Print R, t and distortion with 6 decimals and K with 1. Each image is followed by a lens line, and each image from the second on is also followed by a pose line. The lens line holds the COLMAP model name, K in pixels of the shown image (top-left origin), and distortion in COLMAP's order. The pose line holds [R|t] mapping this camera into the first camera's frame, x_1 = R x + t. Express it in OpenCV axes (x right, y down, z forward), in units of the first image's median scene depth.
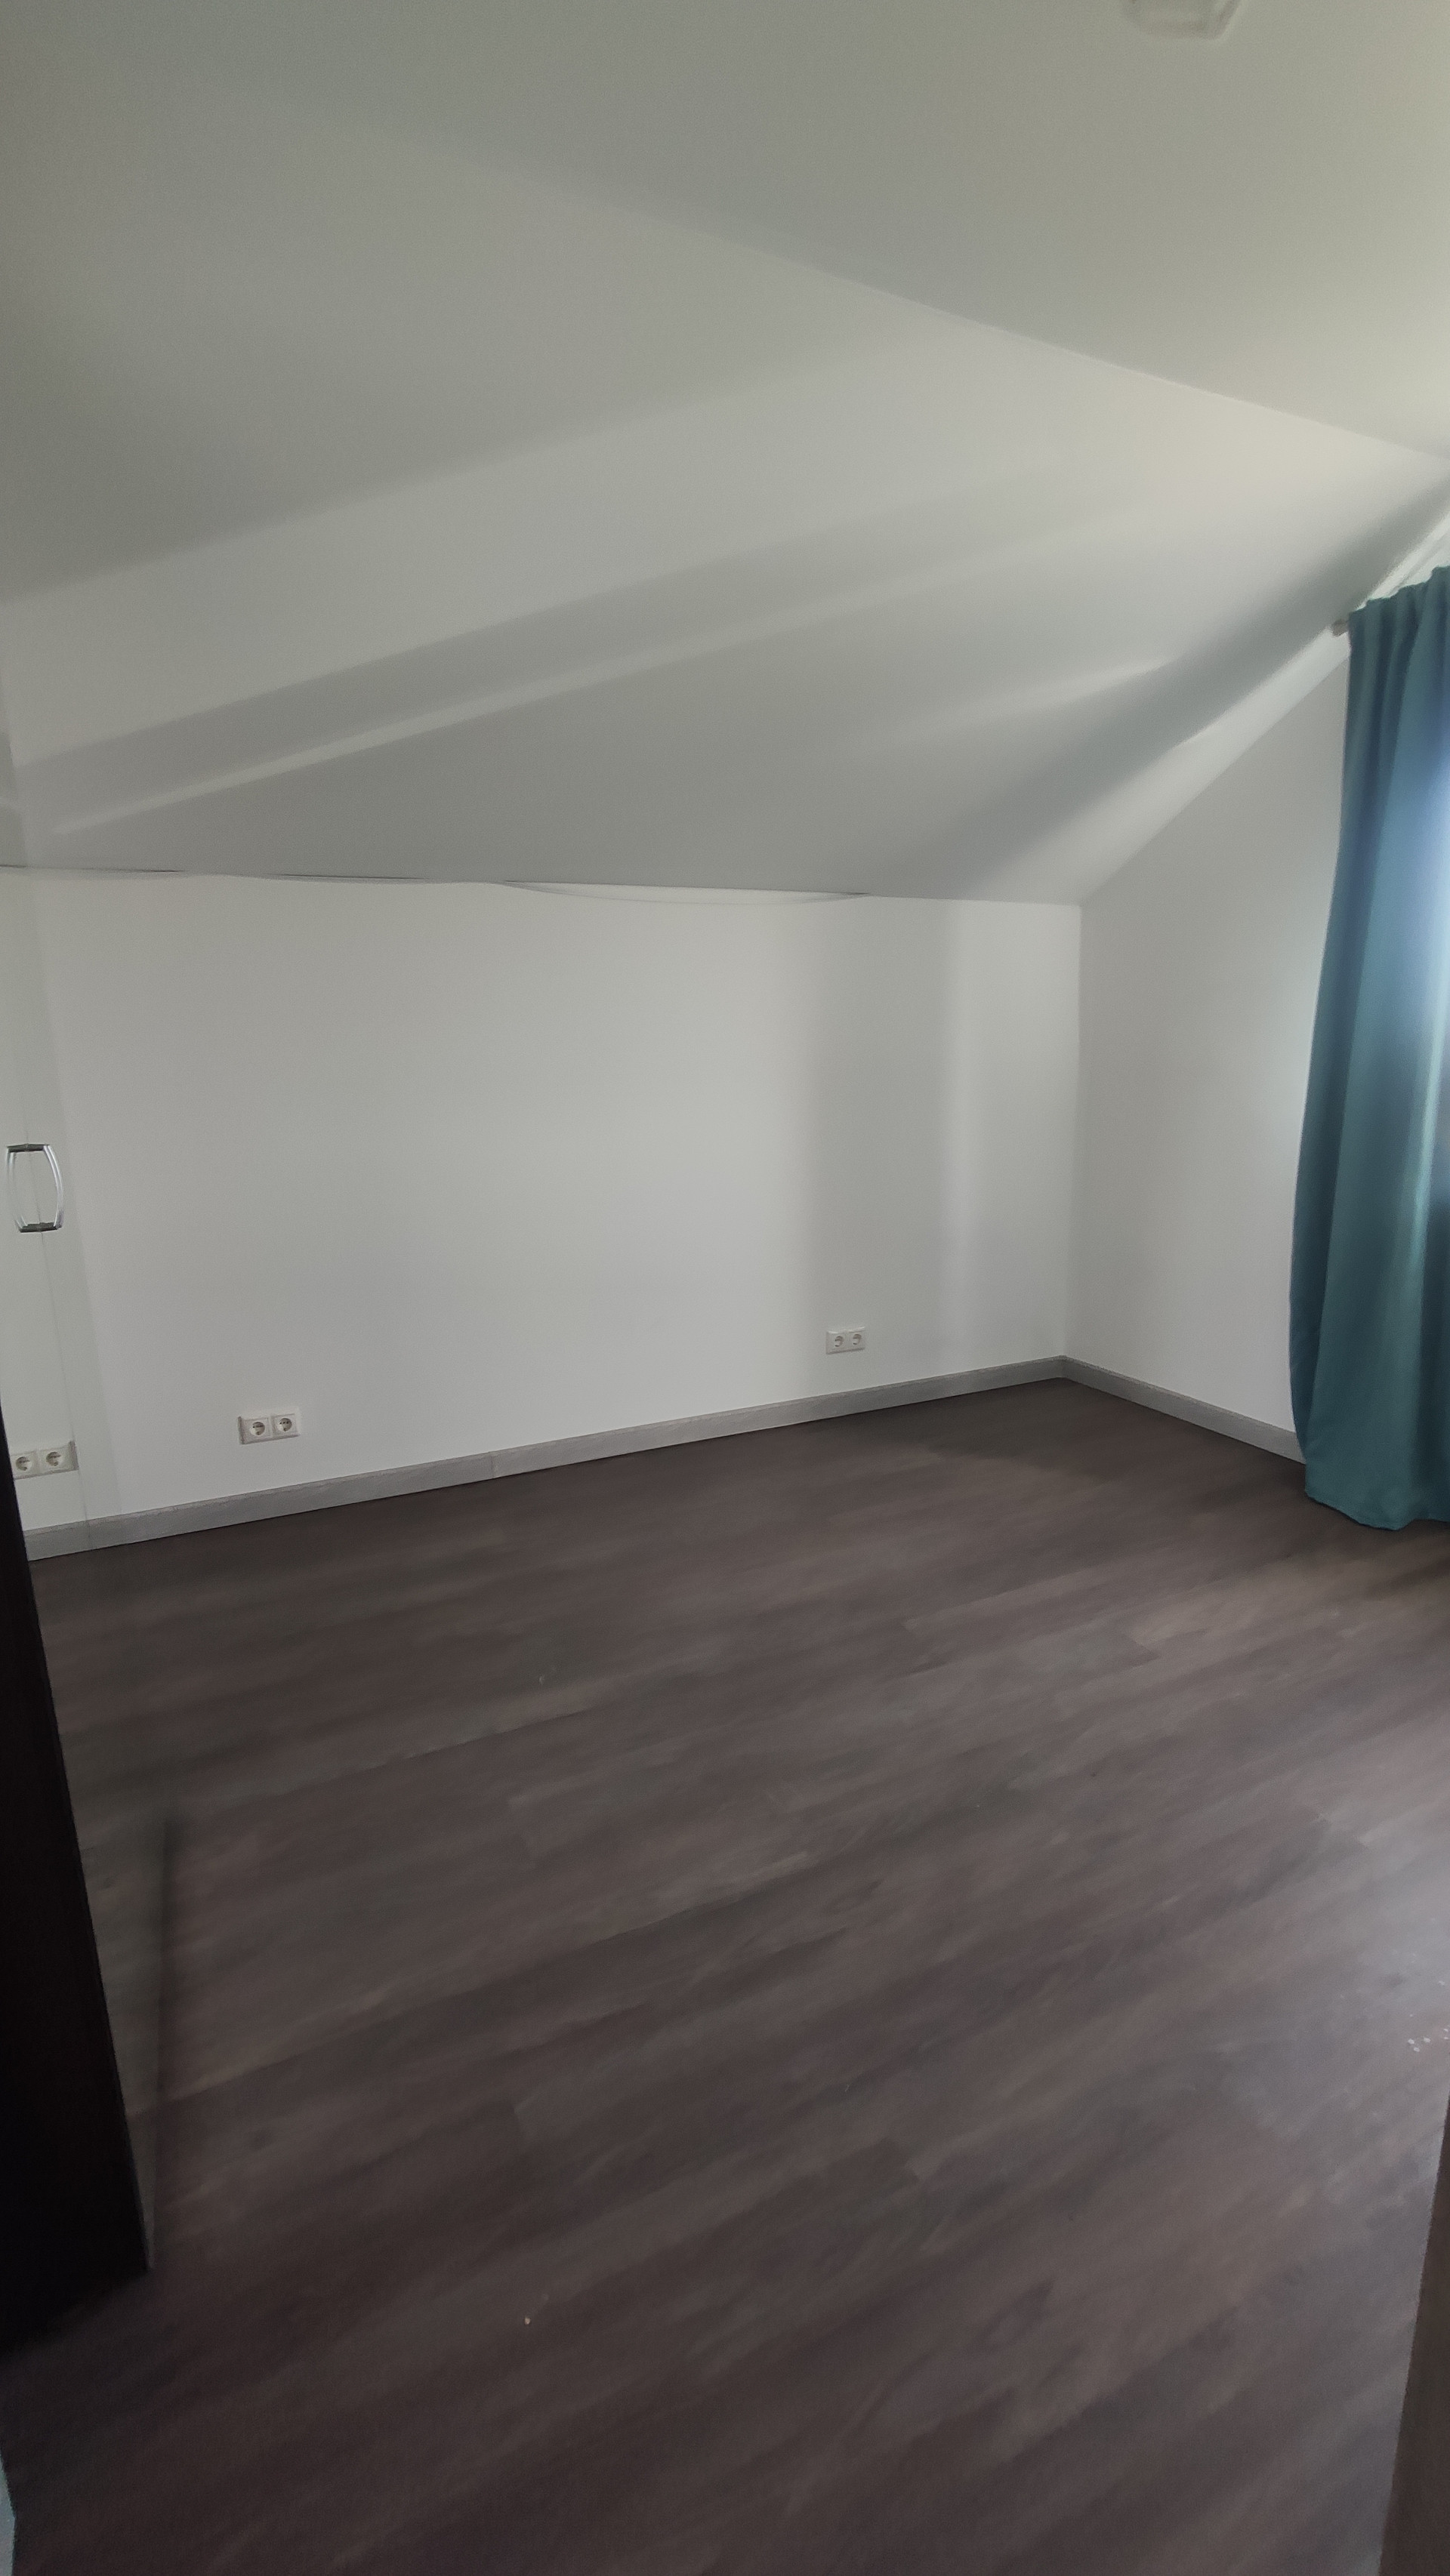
lens RADIAL K [[1115.4, 0, 744.1], [0, 1115.4, 1289.9], [0, 0, 1]] dist [-0.018851, 0.010210]
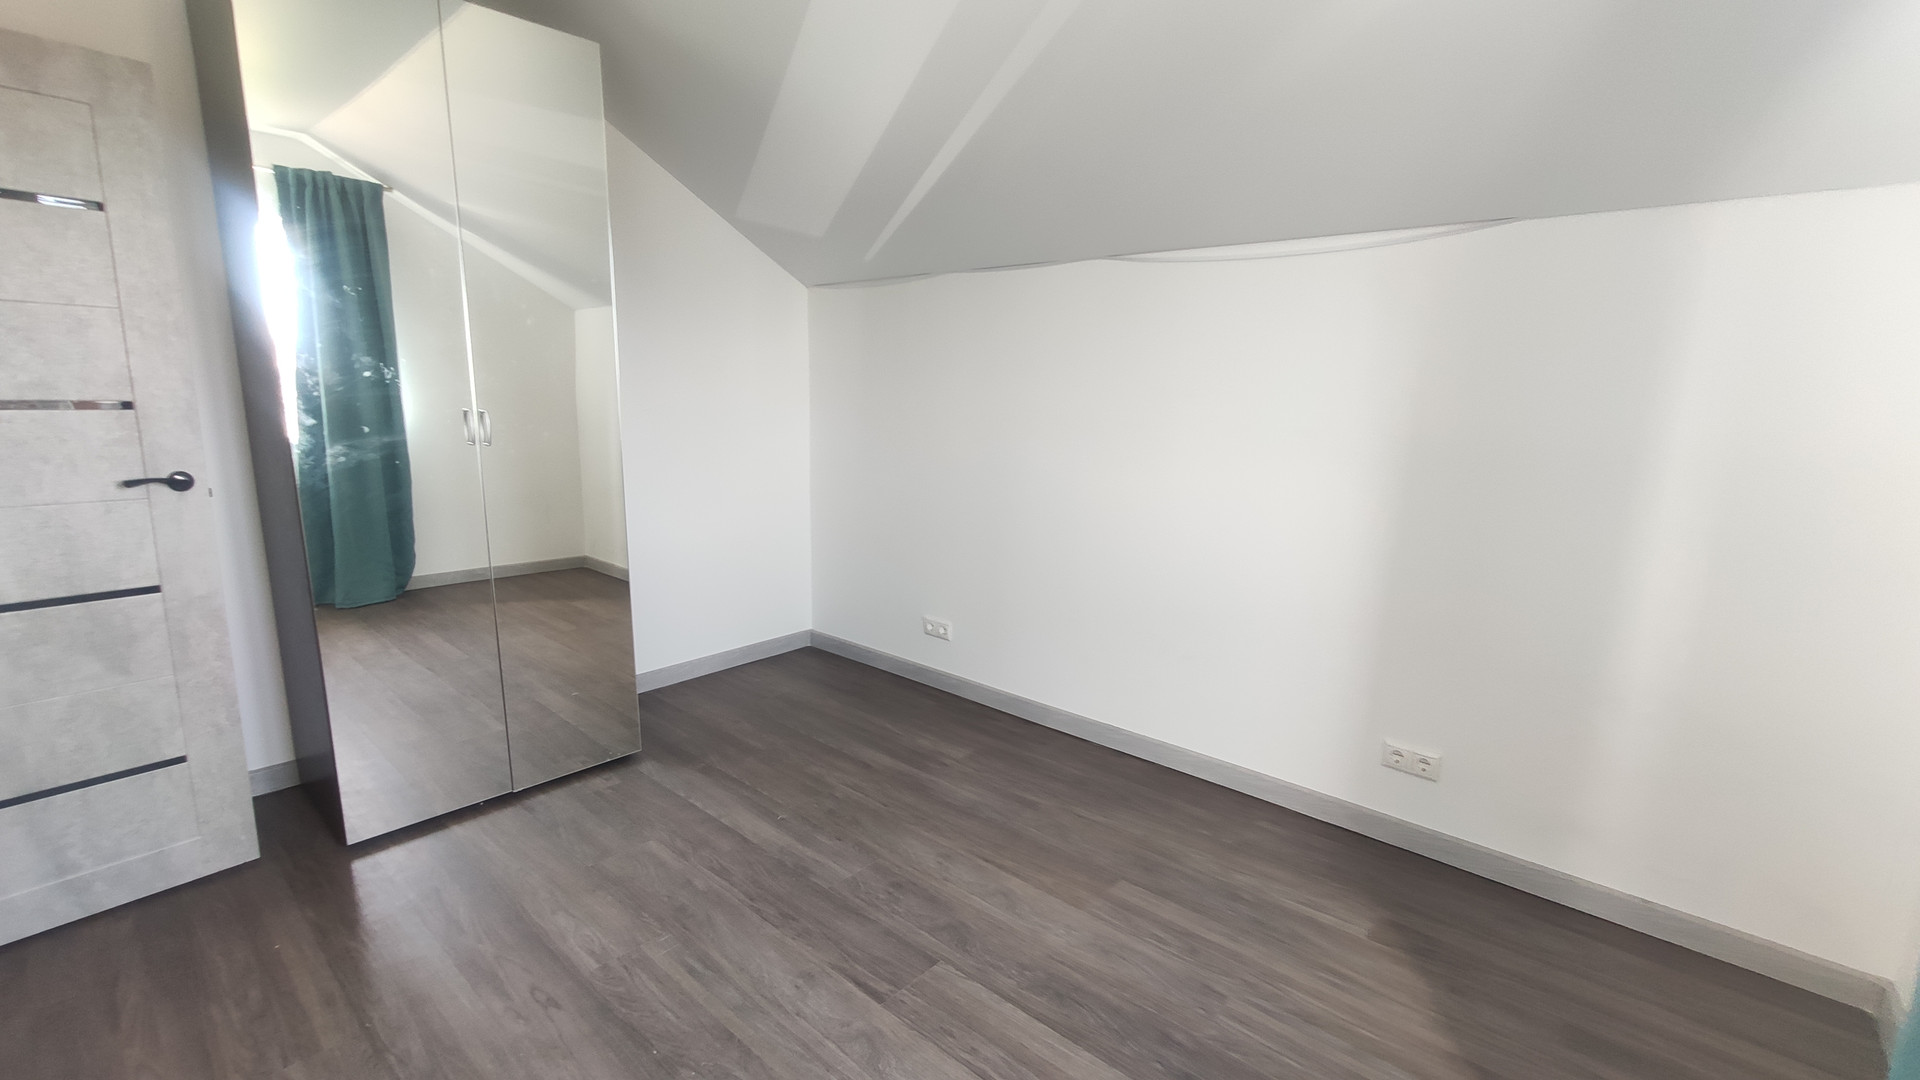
lens RADIAL K [[831.2, 0, 951.5], [0, 831.2, 546.7], [0, 0, 1]] dist [-0.018851, 0.010210]
pose [[0.378644, 0.195265, -0.904710, 0.699249], [-0.229136, 0.966839, 0.112776, -0.143311], [0.896731, 0.164599, 0.410830, 0.591237]]
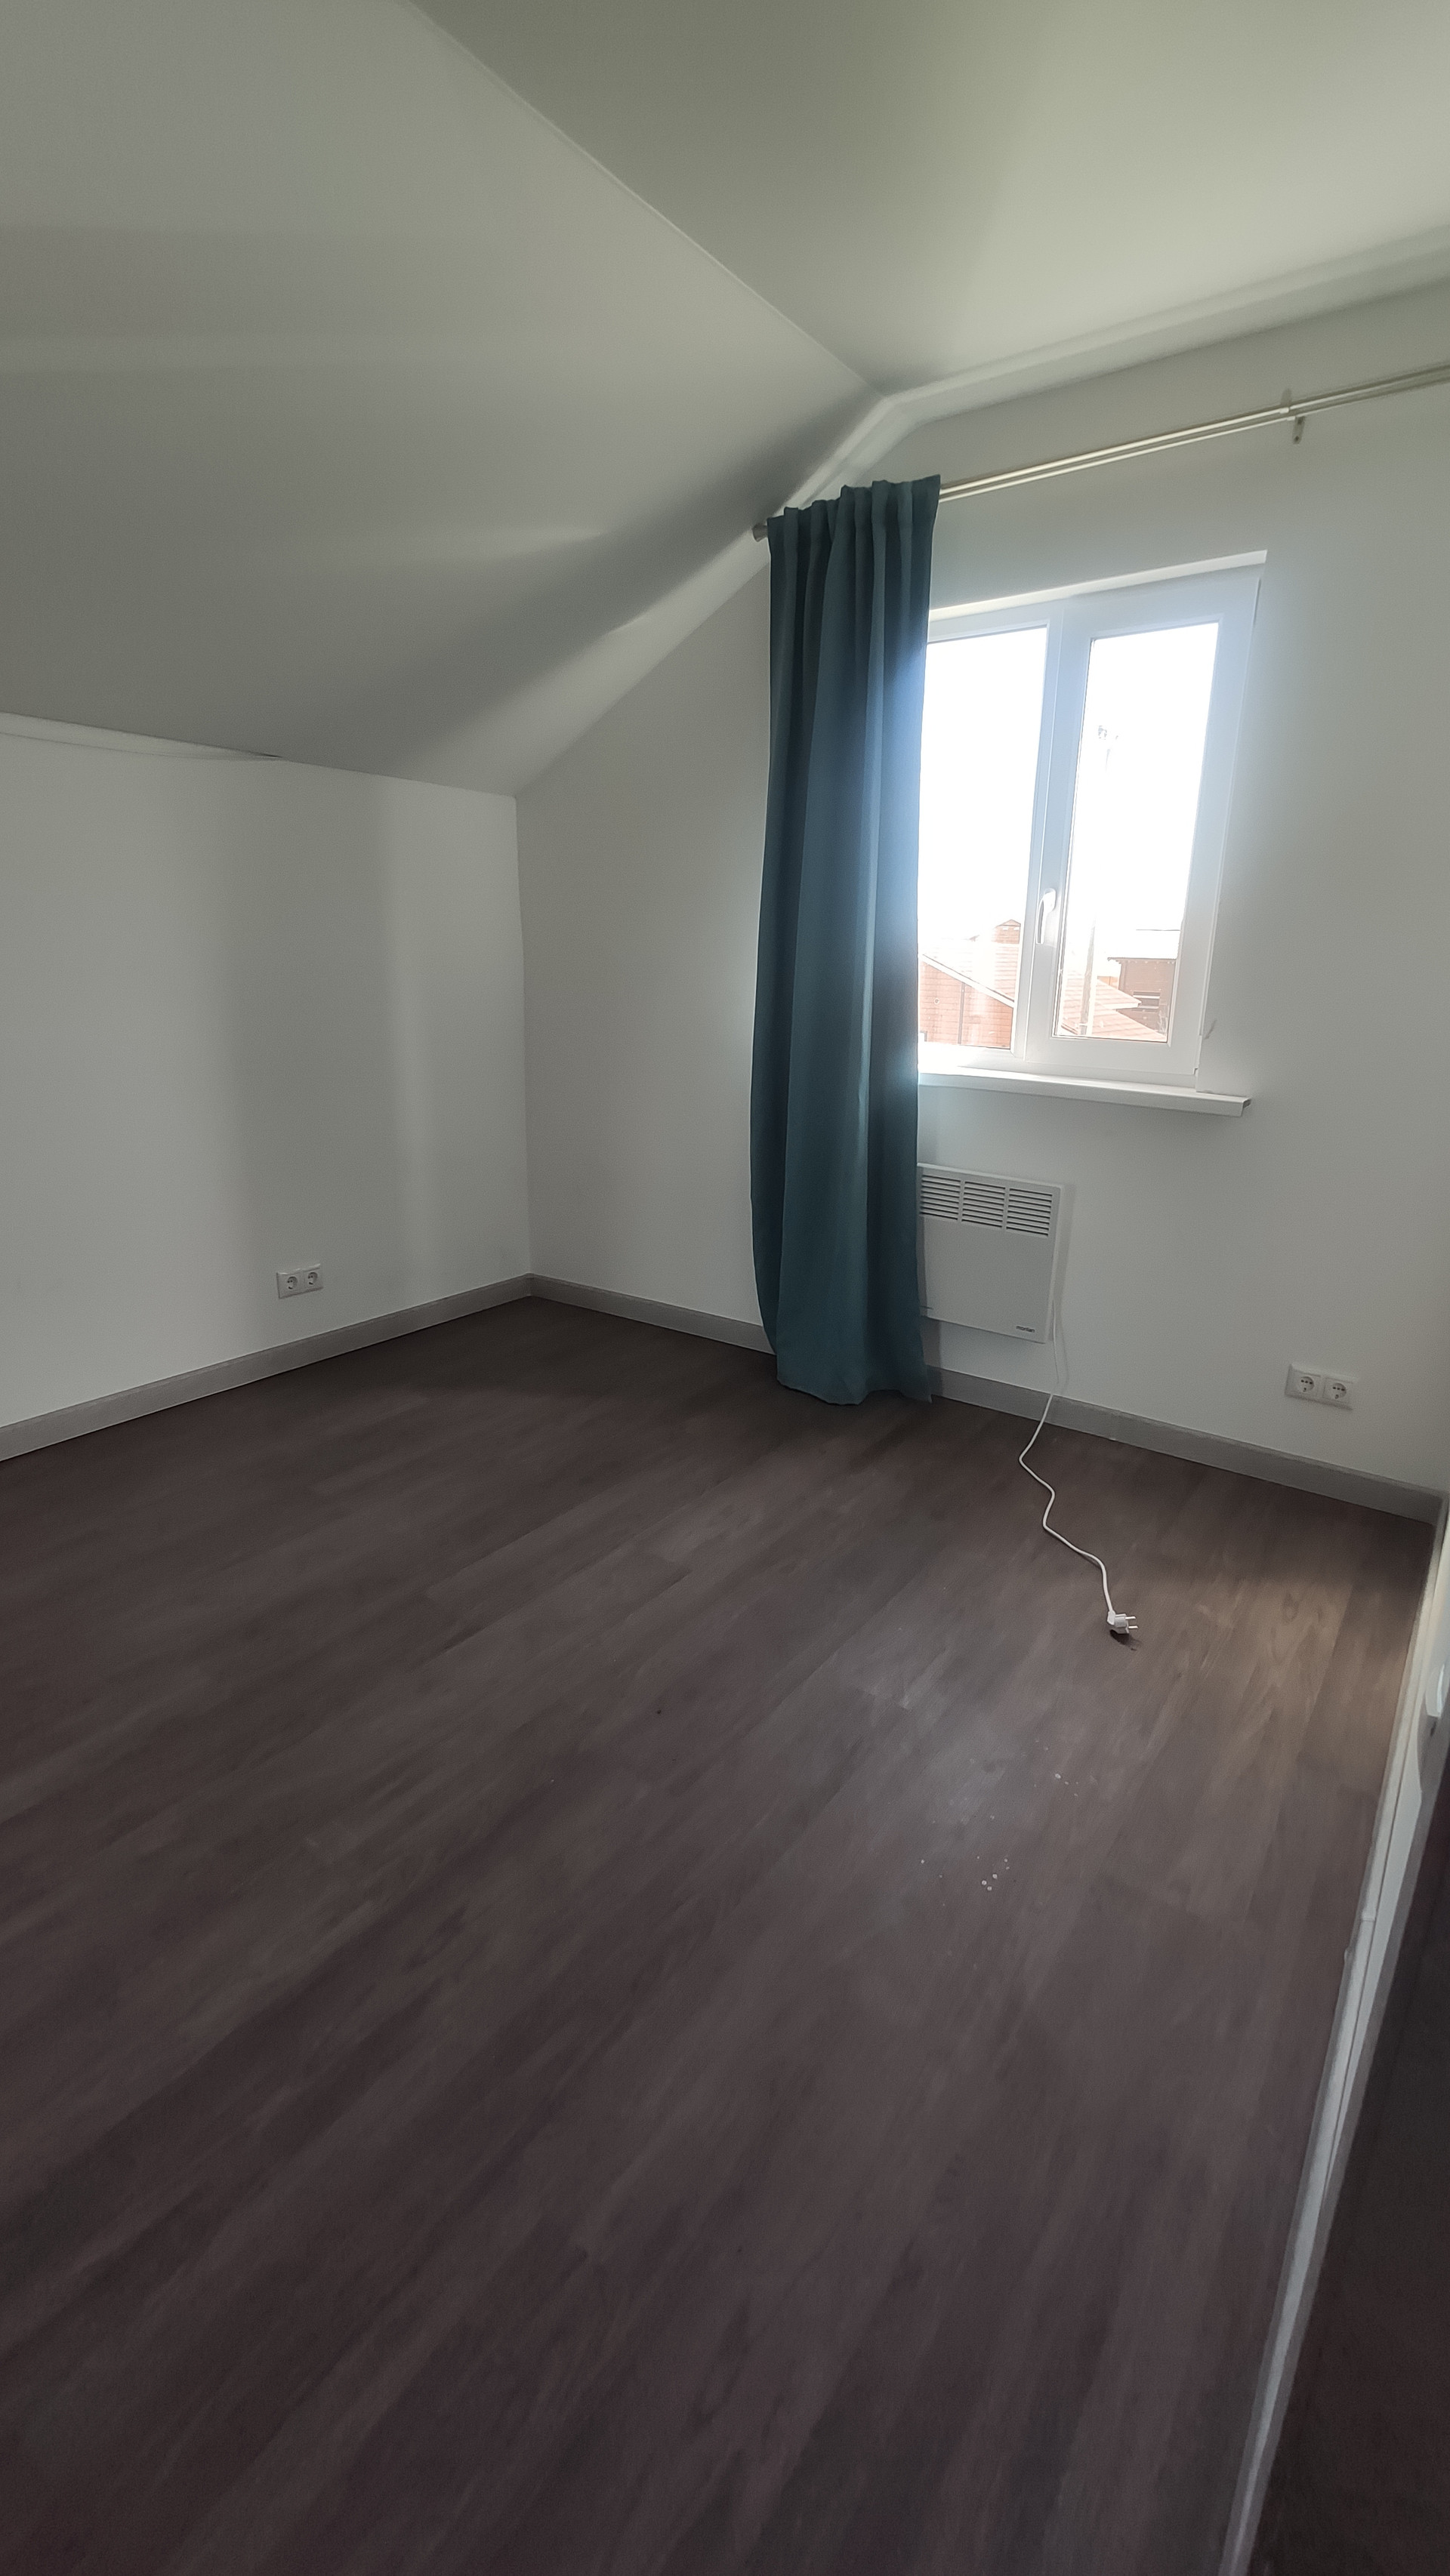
lens RADIAL K [[1115.4, 0, 717.5], [0, 1115.4, 1281.6], [0, 0, 1]] dist [-0.018851, 0.010210]
pose [[0.880285, -0.102628, 0.463213, -0.035021], [0.070299, 0.993762, 0.086579, -0.010232], [-0.469209, -0.043651, 0.882008, 0.103912]]
